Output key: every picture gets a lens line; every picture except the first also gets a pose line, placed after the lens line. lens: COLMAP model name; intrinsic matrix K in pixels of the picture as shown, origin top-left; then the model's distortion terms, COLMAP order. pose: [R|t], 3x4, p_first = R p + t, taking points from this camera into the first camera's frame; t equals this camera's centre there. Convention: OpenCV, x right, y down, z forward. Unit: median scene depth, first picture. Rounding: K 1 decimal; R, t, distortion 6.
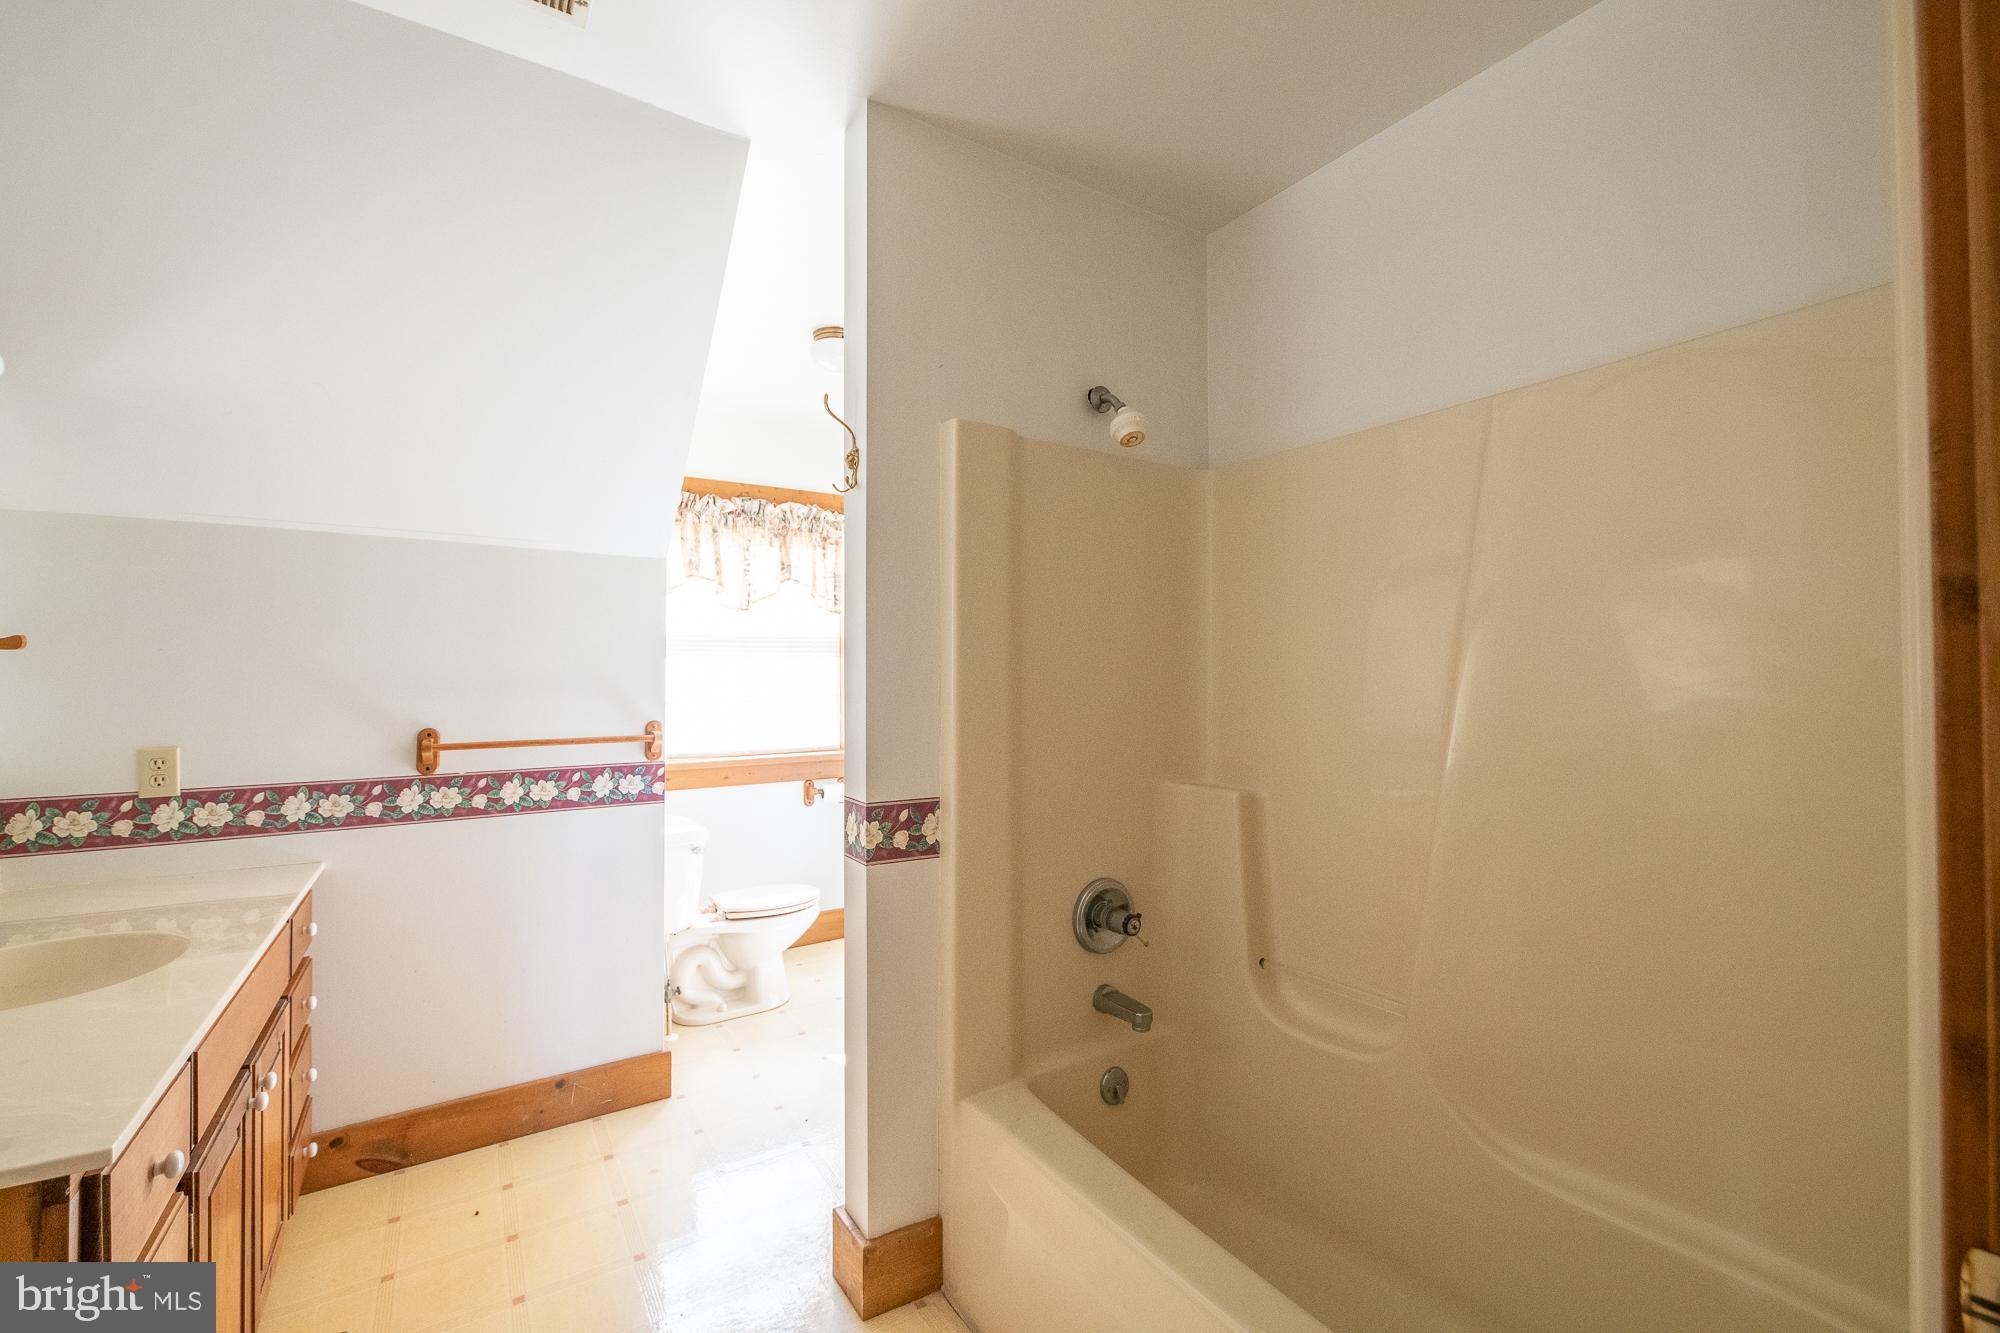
lens RADIAL K [[839.3, 0, 998.3], [0, 839.3, 676.2], [0, 0, 1]] dist [0.007599, 0.000356]
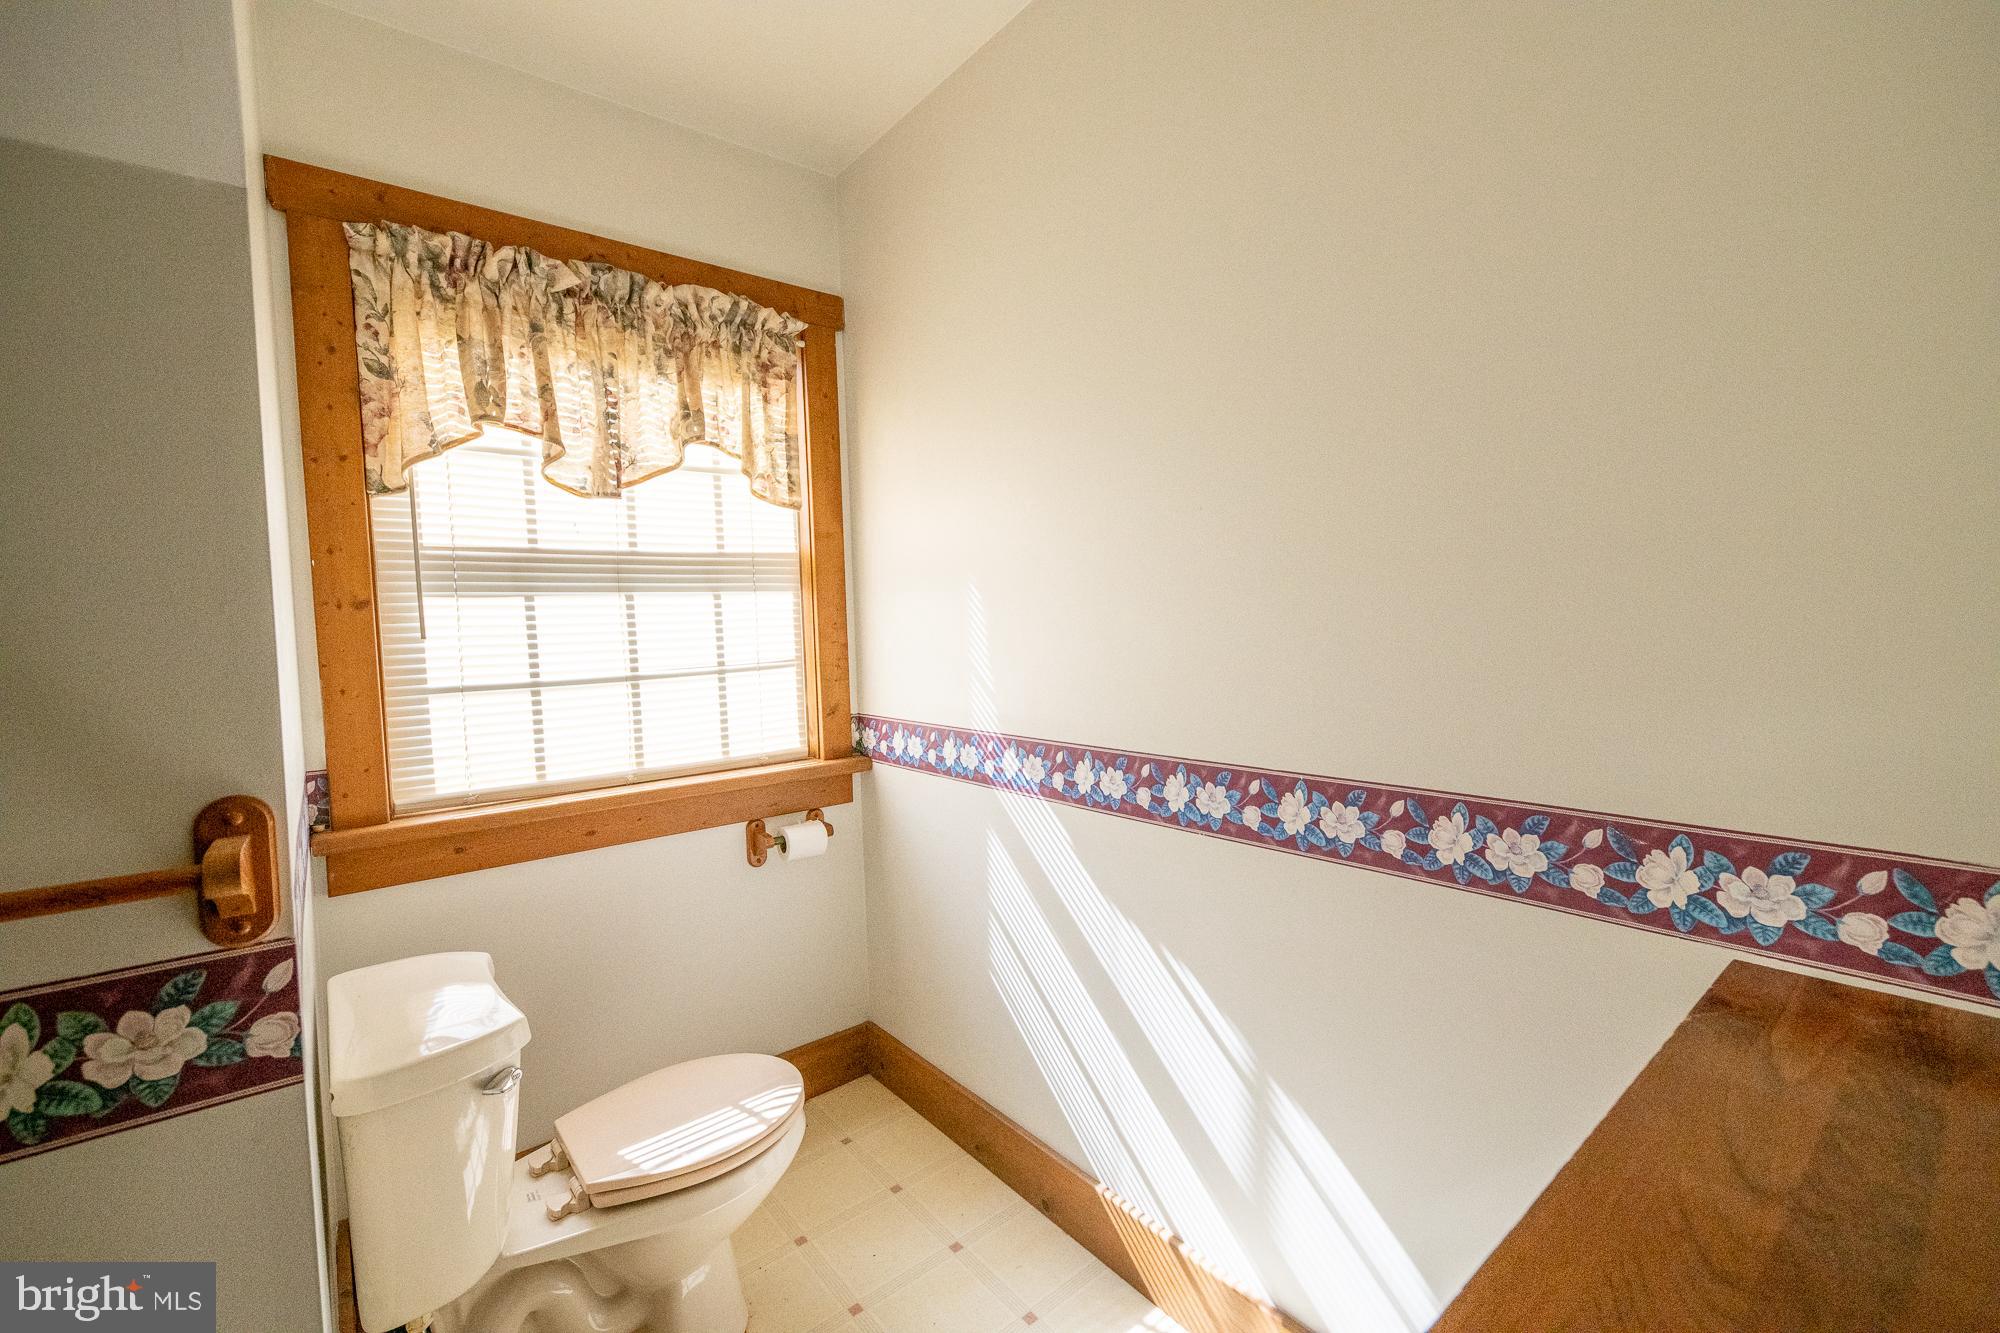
lens RADIAL K [[839.3, 0, 1004.2], [0, 839.3, 677.4], [0, 0, 1]] dist [0.007599, 0.000356]
pose [[0.993639, -0.031461, 0.108128, -0.120935], [0.024620, 0.997644, 0.064029, 0.001326], [-0.109887, -0.060960, 0.992073, 0.448041]]
